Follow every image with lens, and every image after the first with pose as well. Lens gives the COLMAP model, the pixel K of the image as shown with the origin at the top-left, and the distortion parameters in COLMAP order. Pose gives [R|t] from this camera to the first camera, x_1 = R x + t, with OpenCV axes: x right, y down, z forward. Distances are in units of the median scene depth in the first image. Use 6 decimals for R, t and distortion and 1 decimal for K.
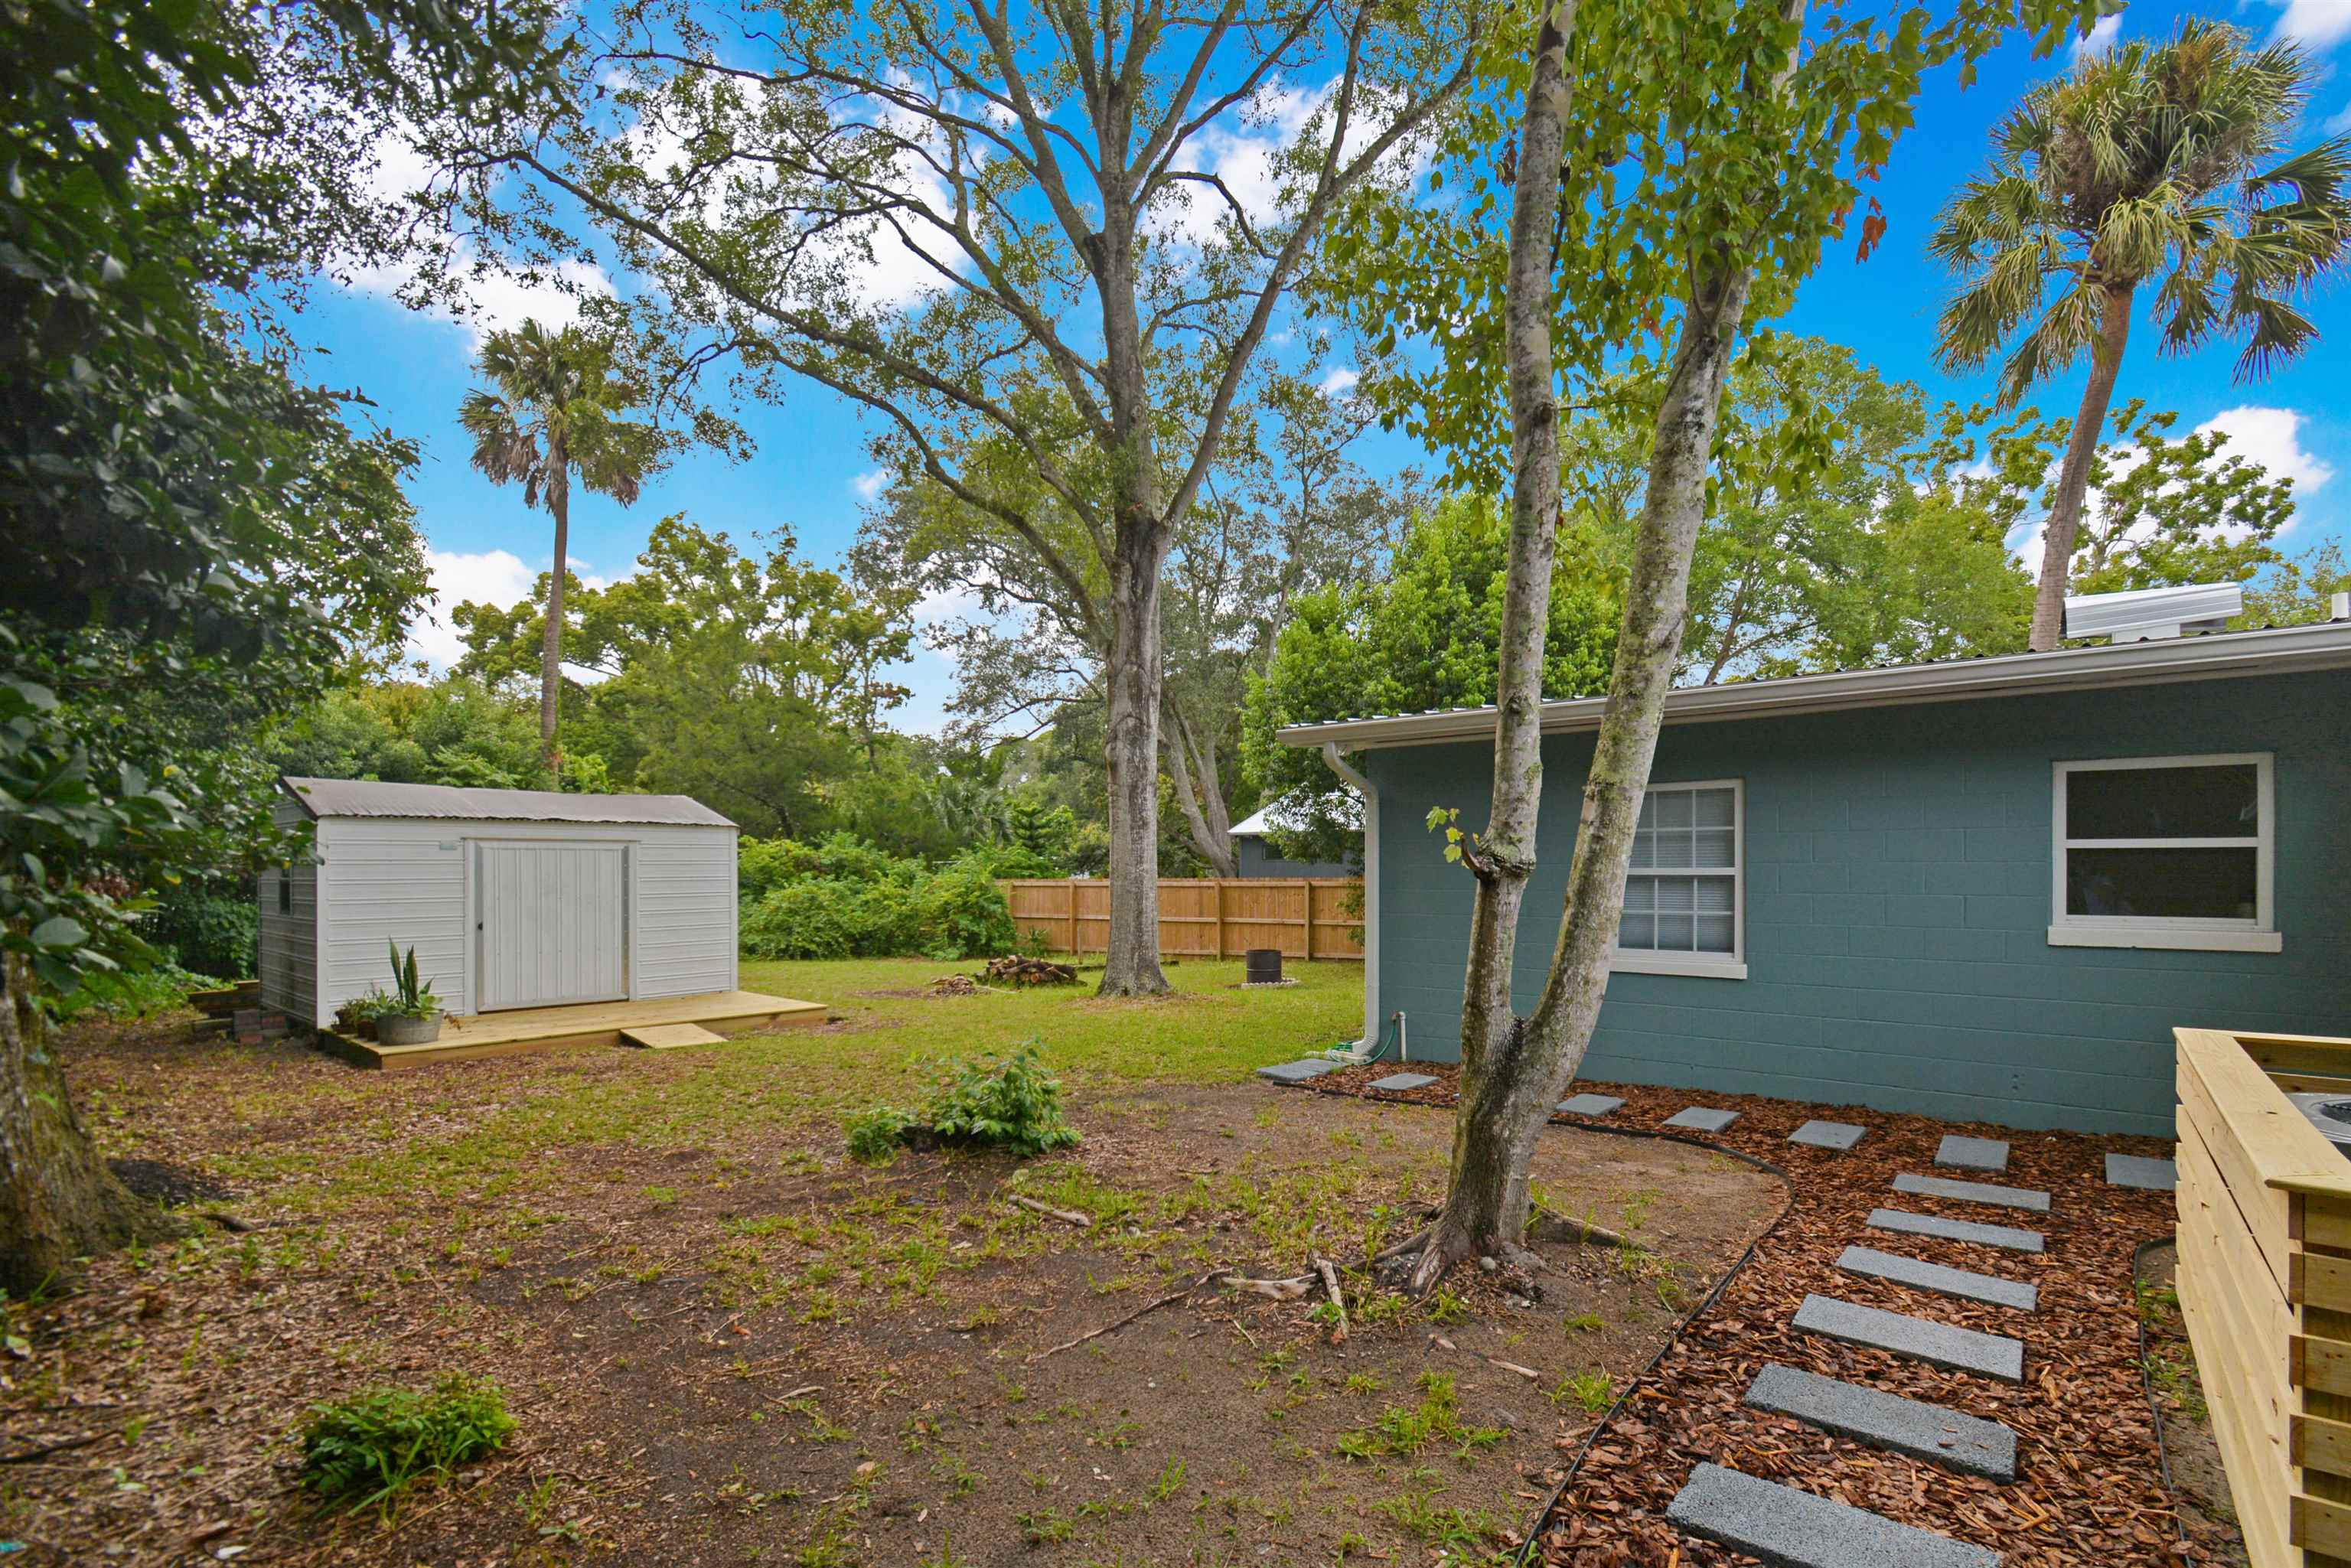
lens RADIAL K [[1033.0, 0, 1184.0], [0, 1033.0, 869.1], [0, 0, 1]] dist [-0.001304, -0.000402]
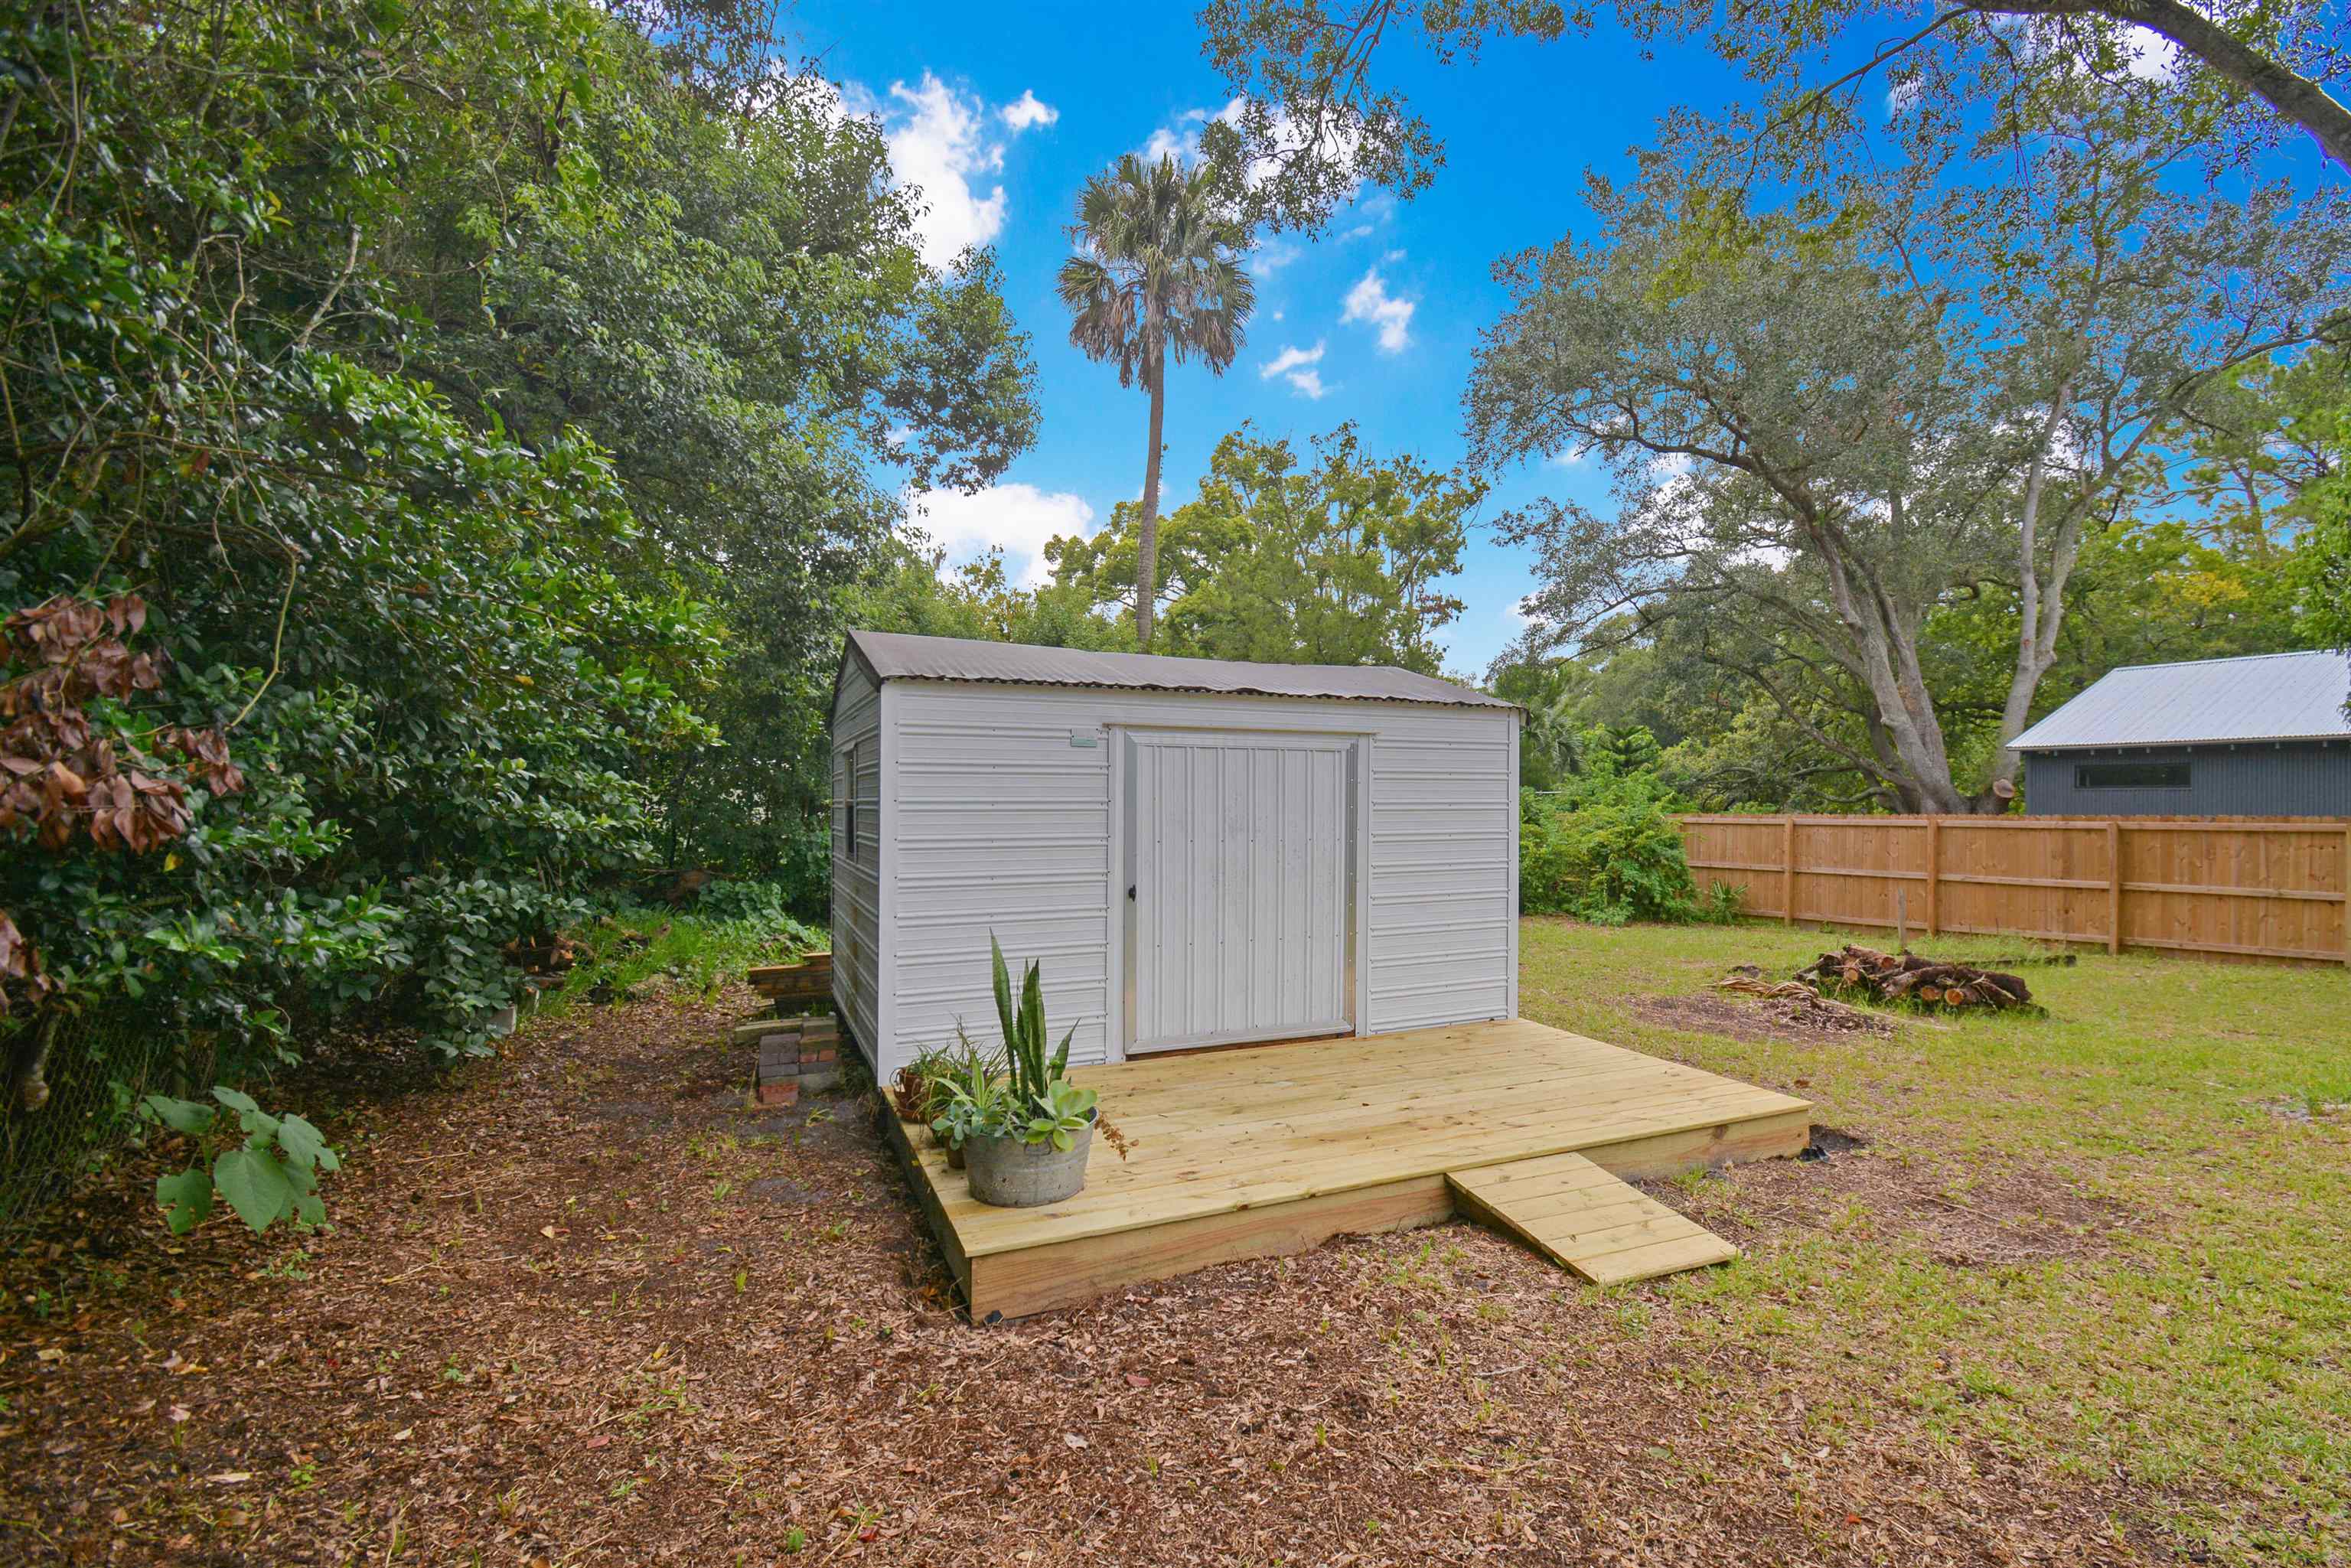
lens RADIAL K [[1011.0, 0, 1175.5], [0, 1011.0, 784.0], [0, 0, 1]] dist [0.000646, 0.000026]
pose [[0.888121, -0.003526, -0.459596, -0.131341], [-0.005303, 0.999825, -0.017917, 0.002792], [0.459579, 0.018350, 0.887947, 0.170665]]
